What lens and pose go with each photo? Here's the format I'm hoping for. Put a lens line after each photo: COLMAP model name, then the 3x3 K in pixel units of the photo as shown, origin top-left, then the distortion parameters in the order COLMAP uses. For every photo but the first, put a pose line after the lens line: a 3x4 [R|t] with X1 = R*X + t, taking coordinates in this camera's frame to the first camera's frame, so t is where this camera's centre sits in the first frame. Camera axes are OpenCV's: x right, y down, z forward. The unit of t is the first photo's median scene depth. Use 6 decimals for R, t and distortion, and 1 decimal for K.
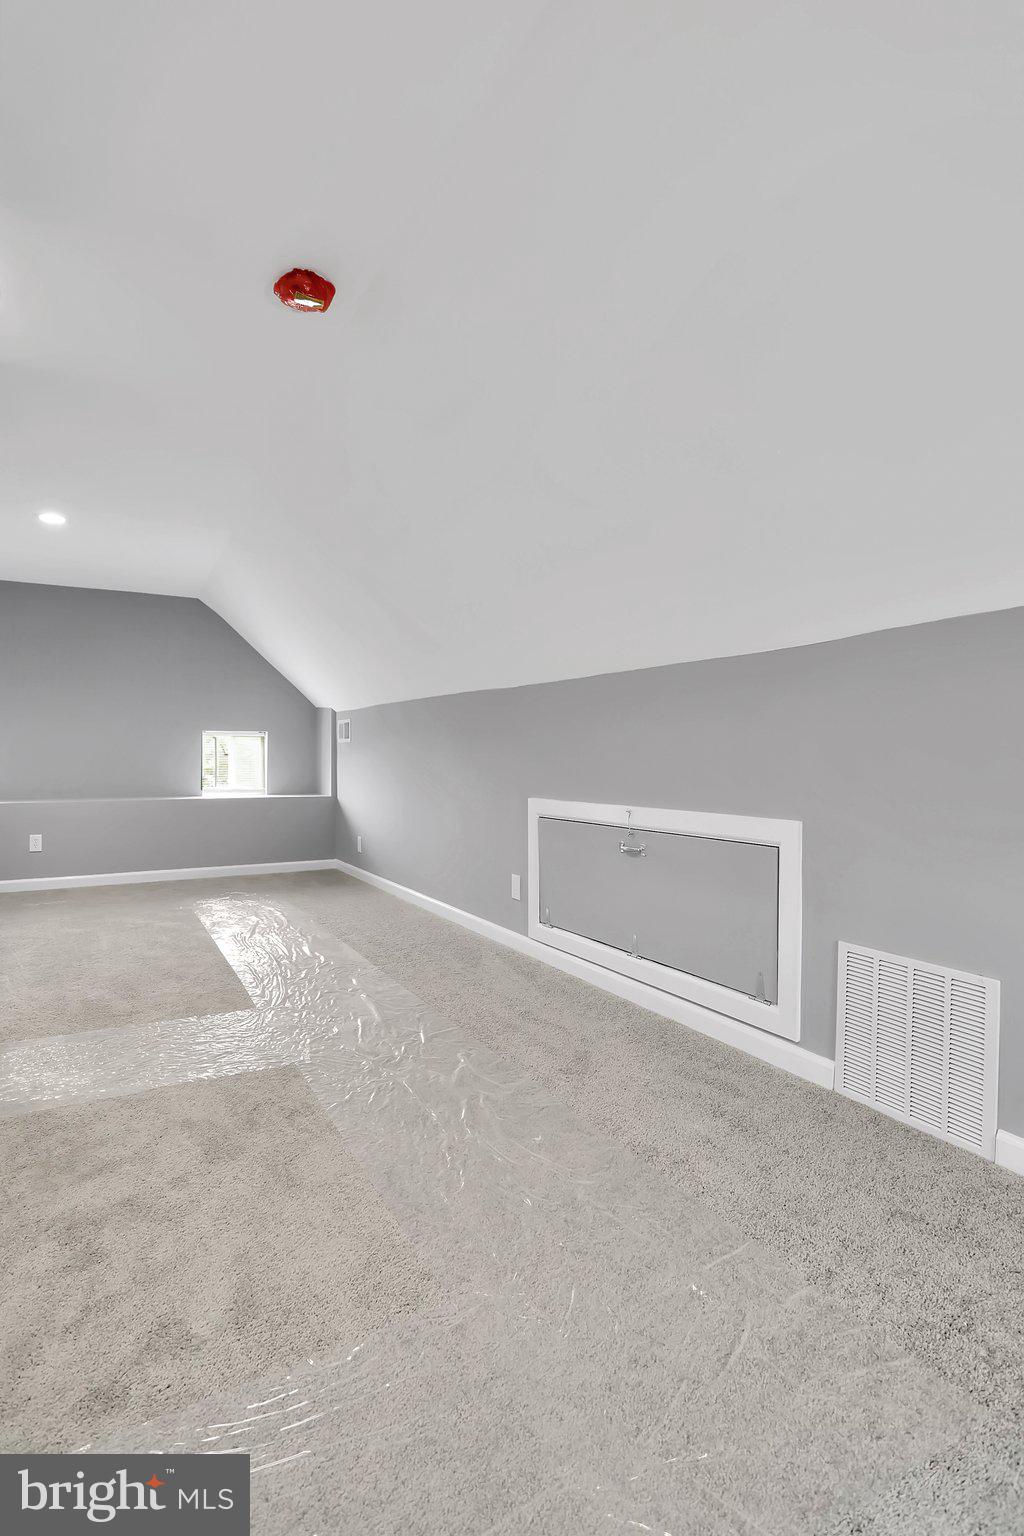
lens RADIAL K [[753.0, 0, 473.9], [0, 753.0, 763.4], [0, 0, 1]] dist [-0.029741, 0.000541]
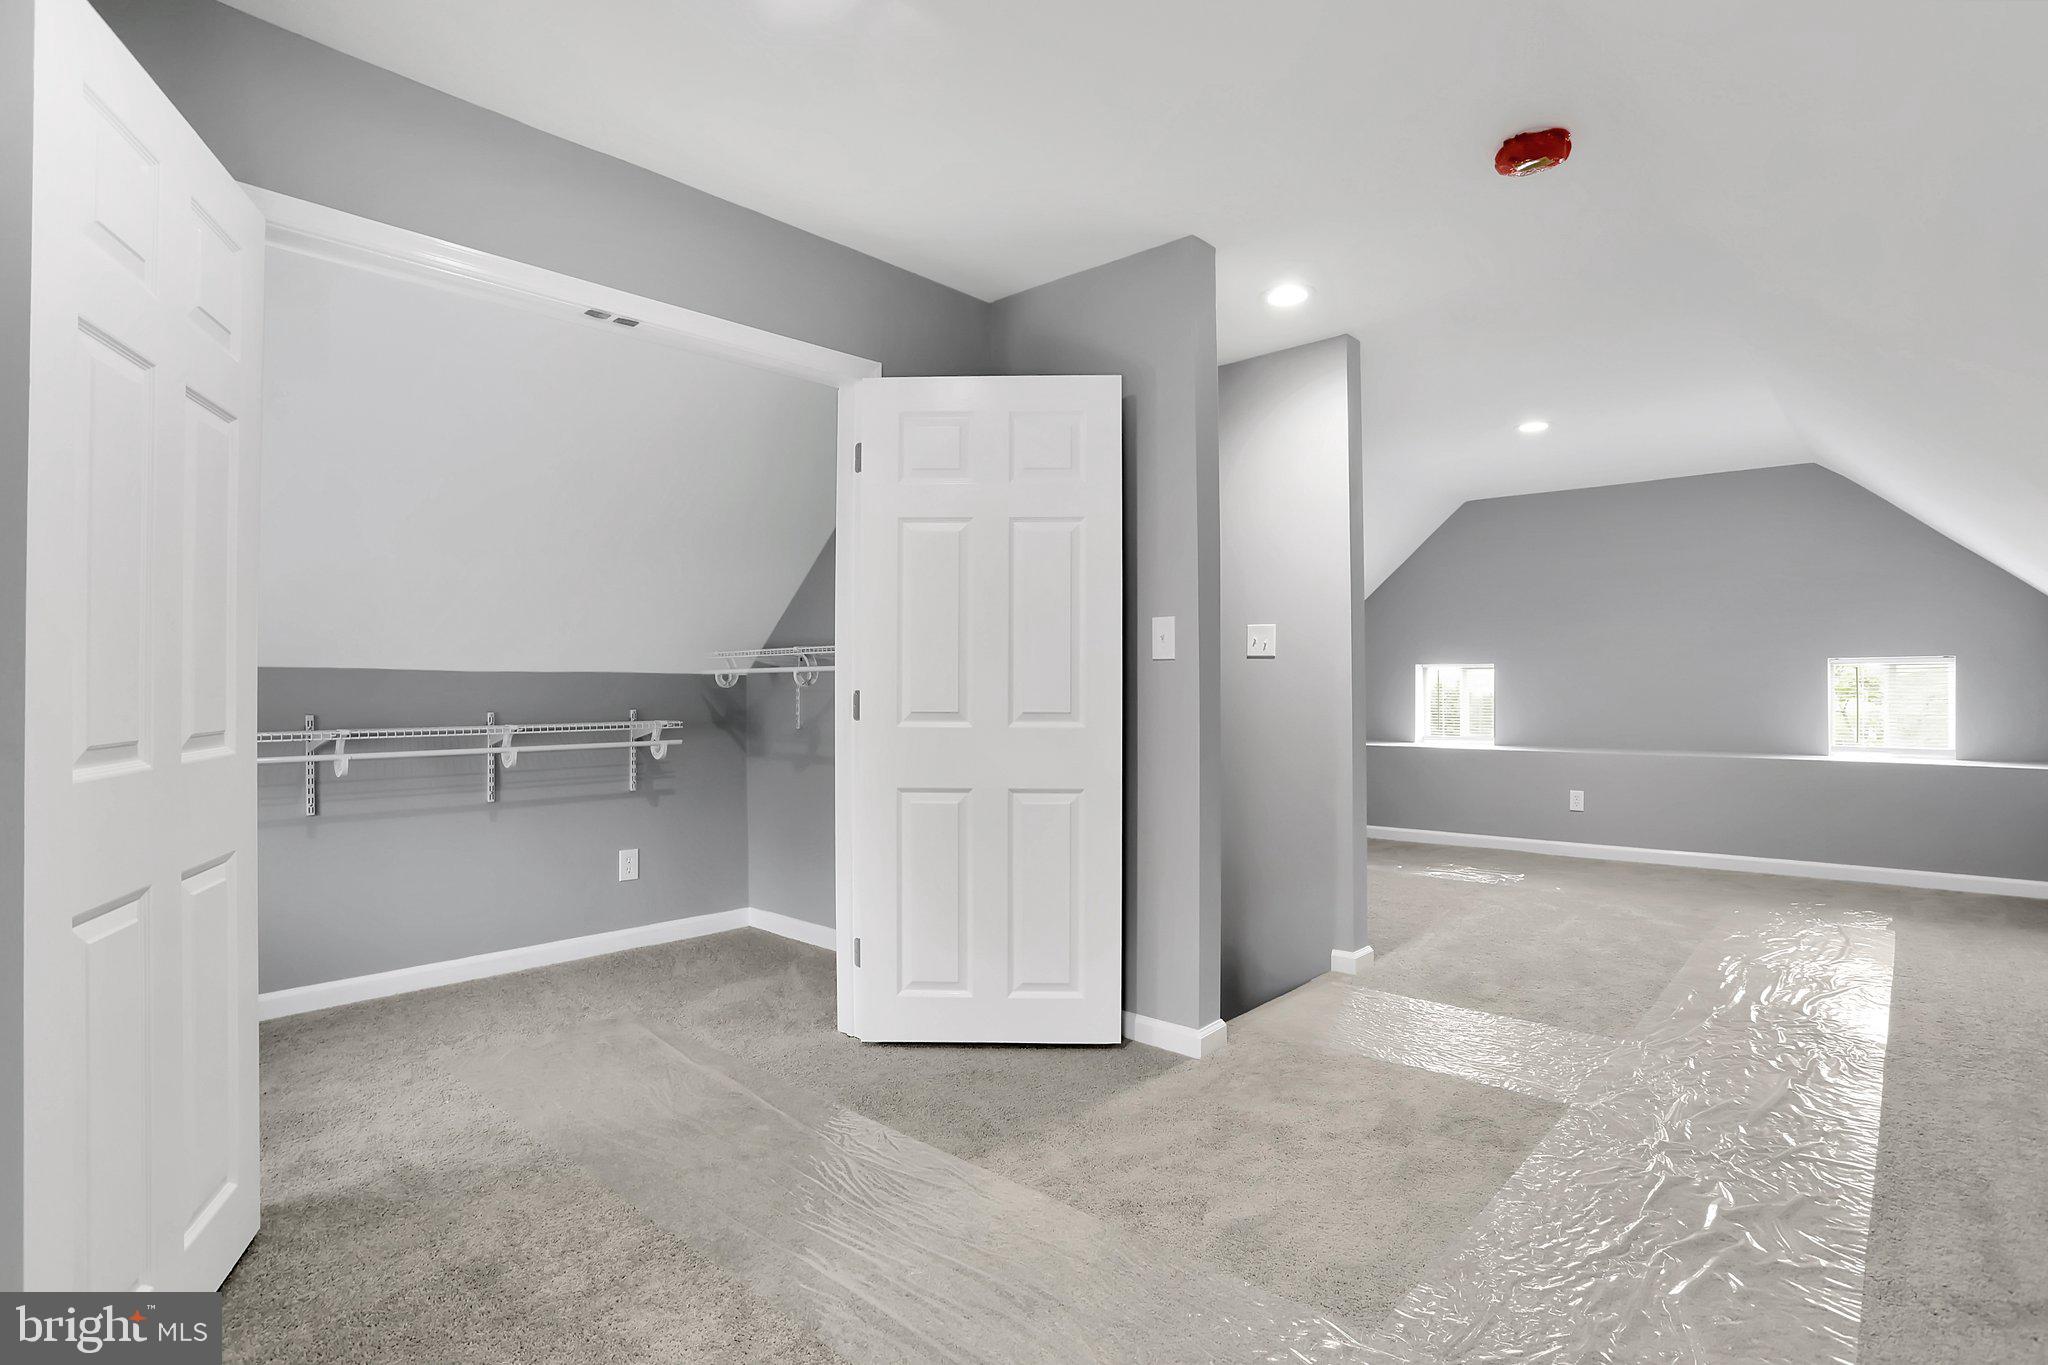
lens RADIAL K [[1004.0, 0, 1044.7], [0, 1004.0, 684.4], [0, 0, 1]] dist [-0.029741, 0.000541]
pose [[0.344321, -0.004924, -0.938839, 0.408387], [0.000453, 0.999987, -0.005078, -0.029132], [0.938852, 0.001323, 0.344318, 0.082980]]
